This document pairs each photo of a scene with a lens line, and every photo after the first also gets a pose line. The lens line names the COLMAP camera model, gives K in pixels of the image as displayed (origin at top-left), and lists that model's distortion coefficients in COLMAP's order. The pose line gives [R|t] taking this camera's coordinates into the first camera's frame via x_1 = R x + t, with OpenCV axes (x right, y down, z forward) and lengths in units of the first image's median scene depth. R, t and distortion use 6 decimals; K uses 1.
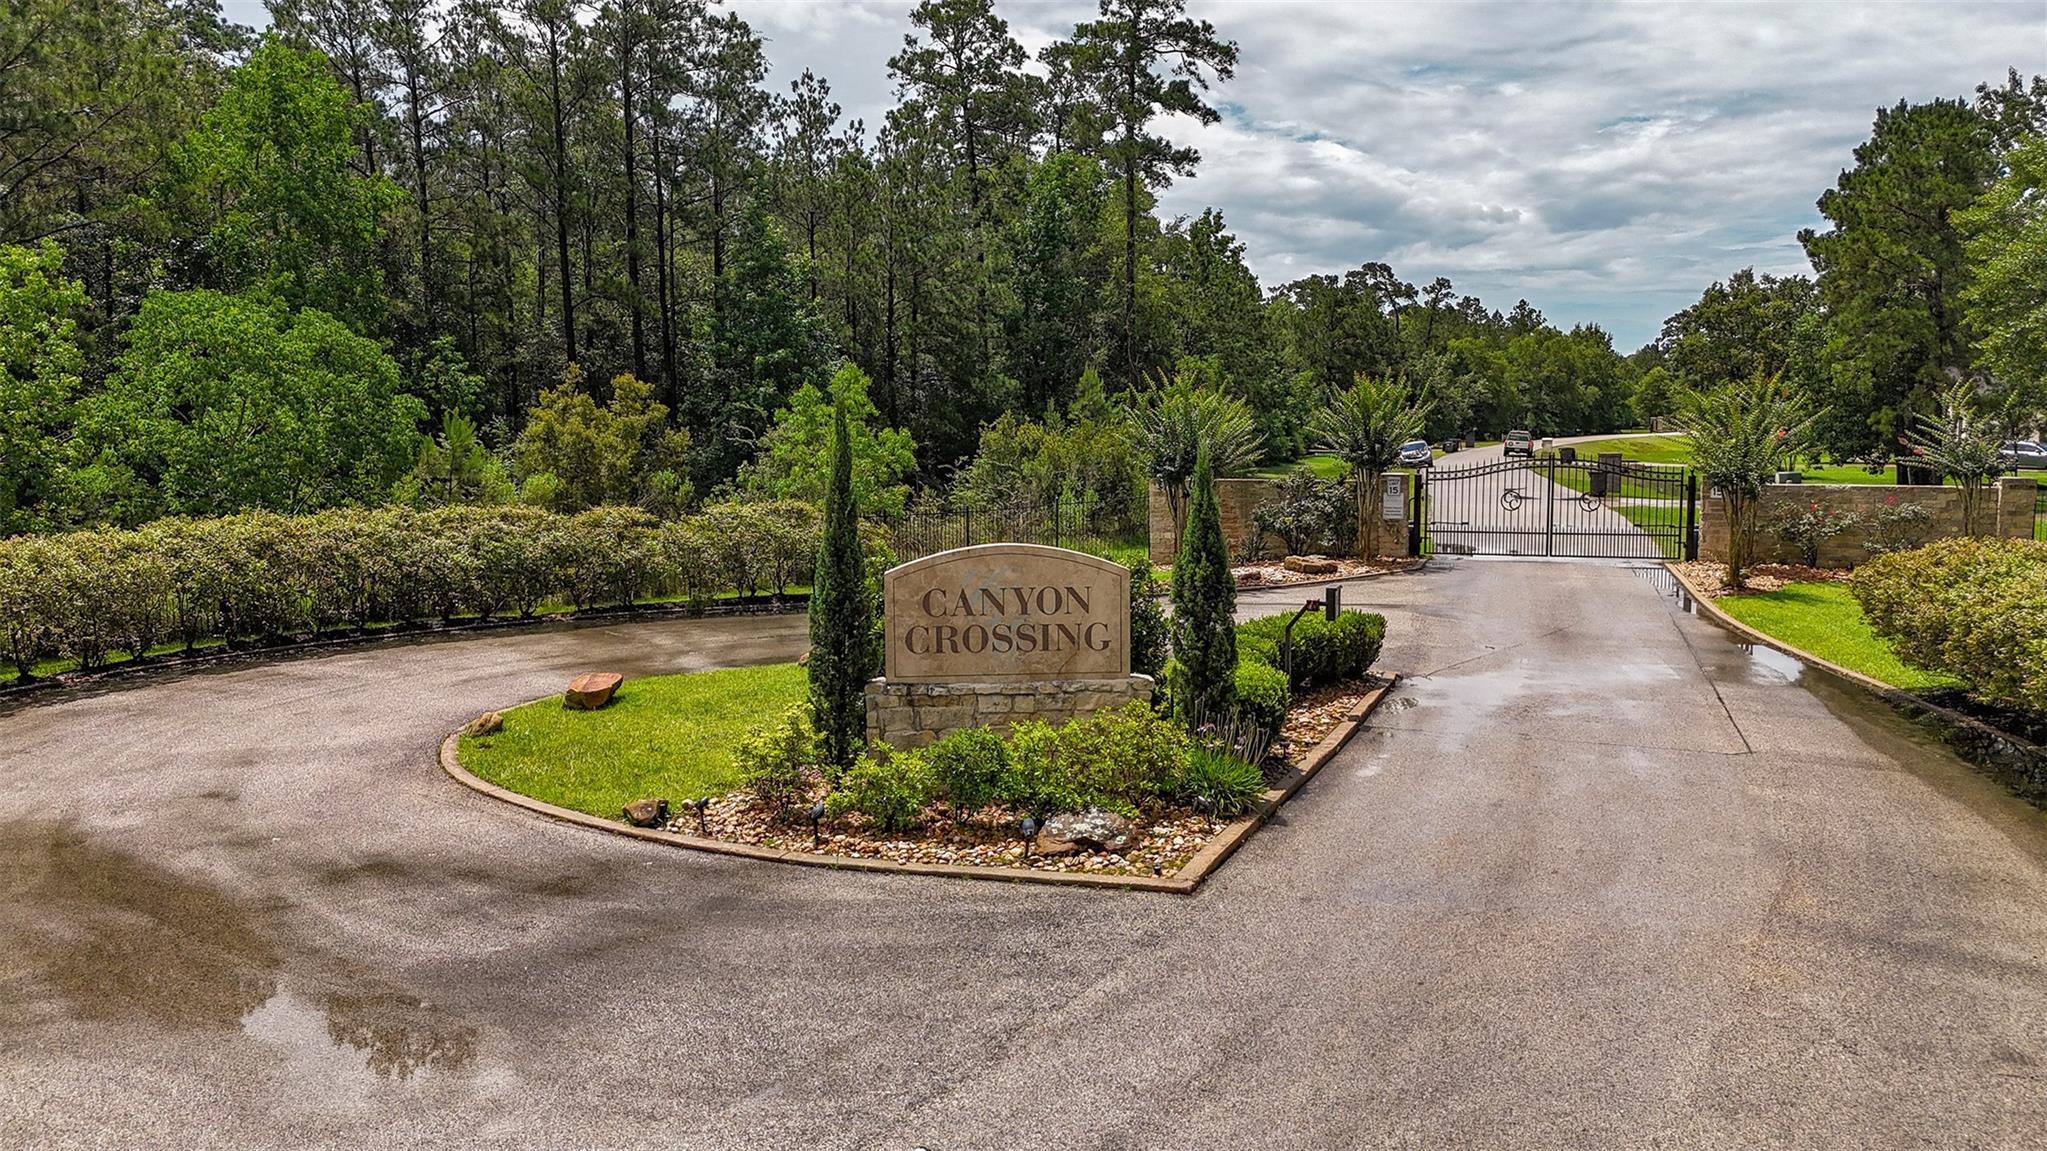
lens RADIAL K [[1492.3, 0, 1018.6], [0, 1492.3, 592.5], [0, 0, 1]] dist [-0.009714, -0.000536]
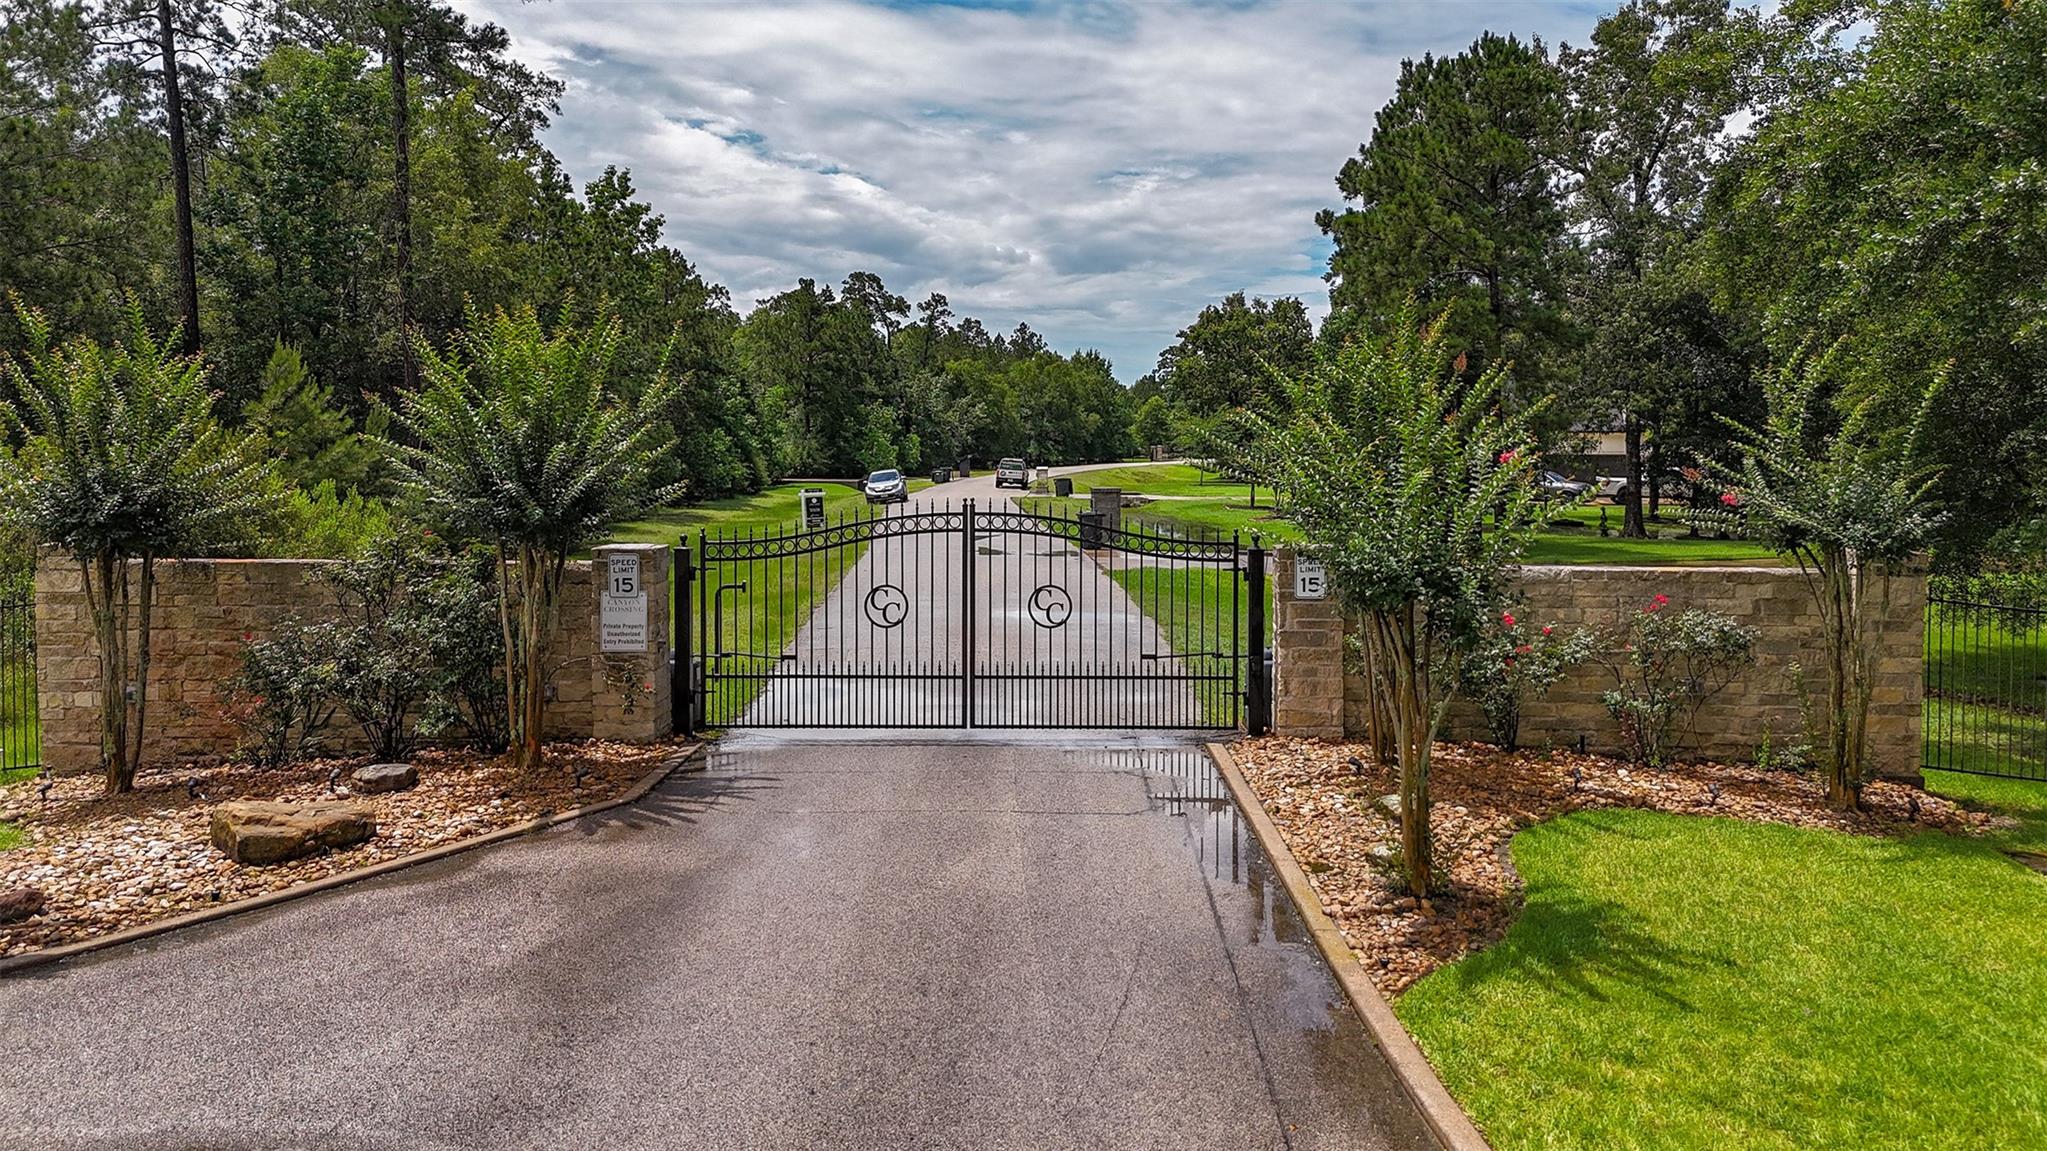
lens RADIAL K [[1484.1, 0, 1024.6], [0, 1484.1, 574.5], [0, 0, 1]] dist [0.066978, -0.051401]
pose [[0.950624, -0.018905, 0.309769, 0.046287], [0.028276, 0.999267, -0.025791, -0.011619], [-0.309055, 0.033276, 0.950462, 0.111960]]
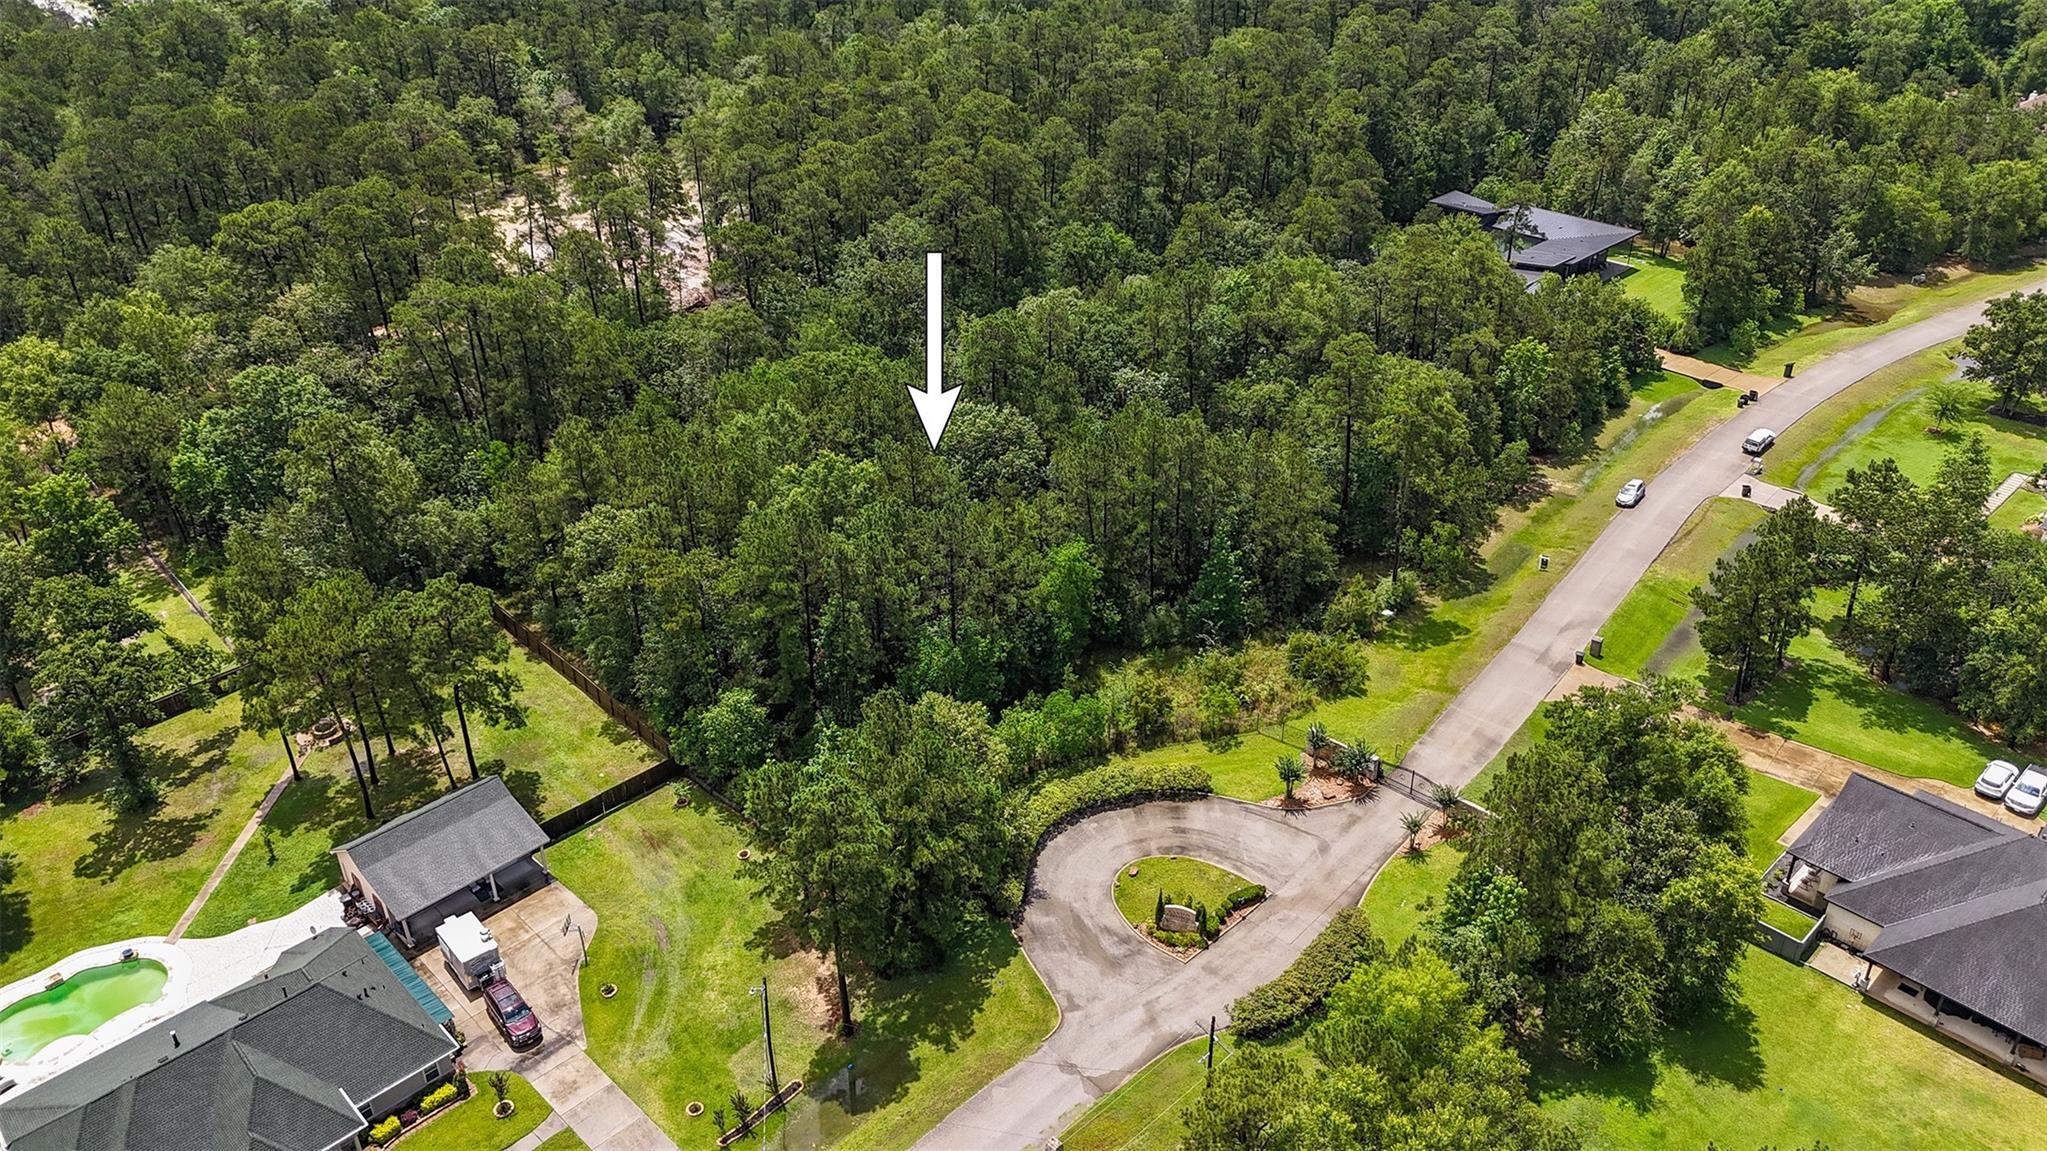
lens RADIAL K [[1484.1, 0, 1024.6], [0, 1484.1, 574.5], [0, 0, 1]] dist [0.066978, -0.051401]
pose [[0.921821, 0.183519, -0.341419, 0.121432], [-0.030763, 0.912677, 0.407522, -0.365748], [0.386393, -0.365160, 0.846970, -0.406035]]
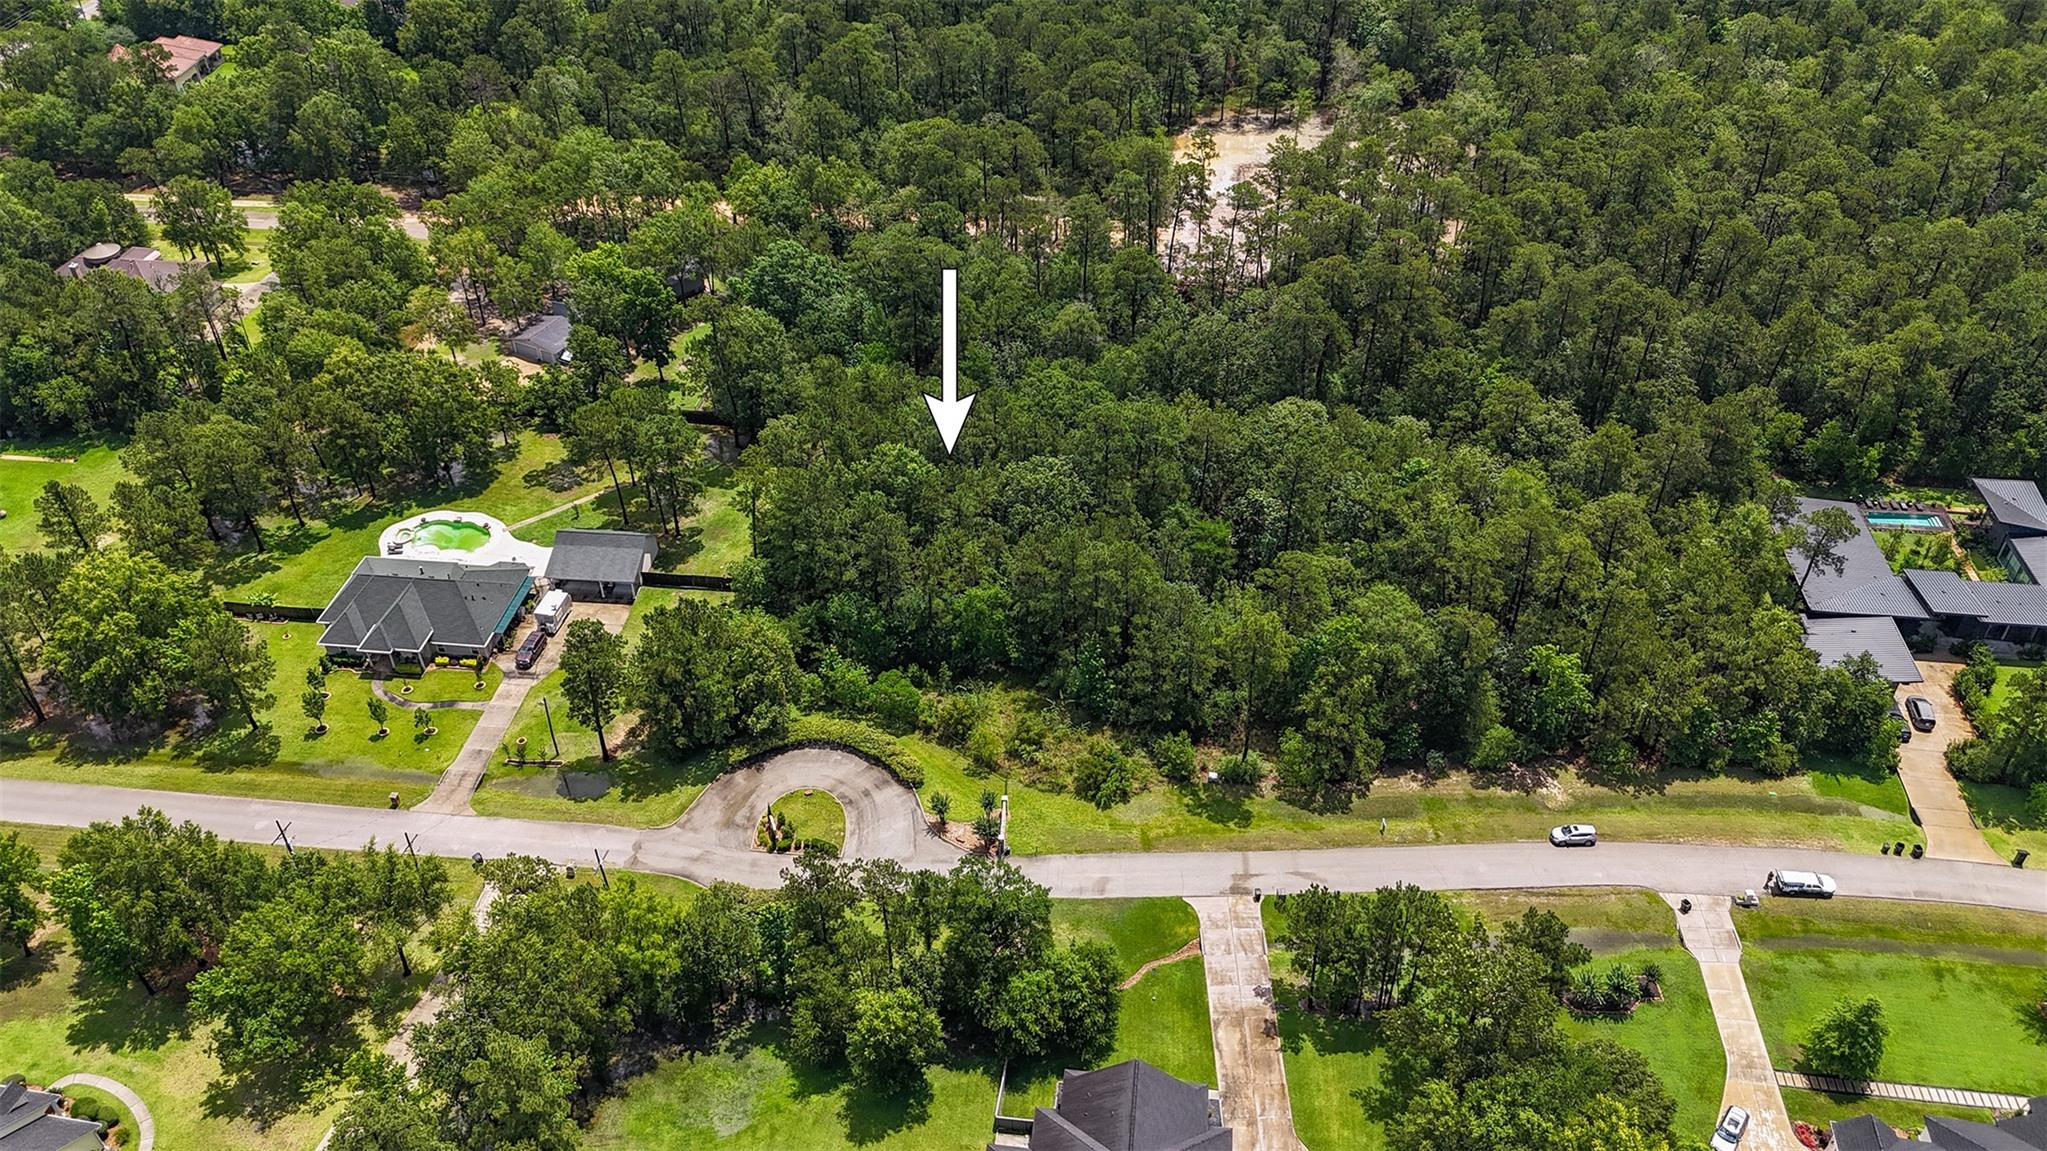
lens RADIAL K [[1495.3, 0, 1035.3], [0, 1495.3, 579.3], [0, 0, 1]] dist [0.069036, -0.075652]
pose [[0.288258, 0.588182, -0.755612, 0.641344], [-0.111458, 0.804354, 0.583603, -0.664079], [0.951044, -0.084009, 0.297419, -0.031008]]
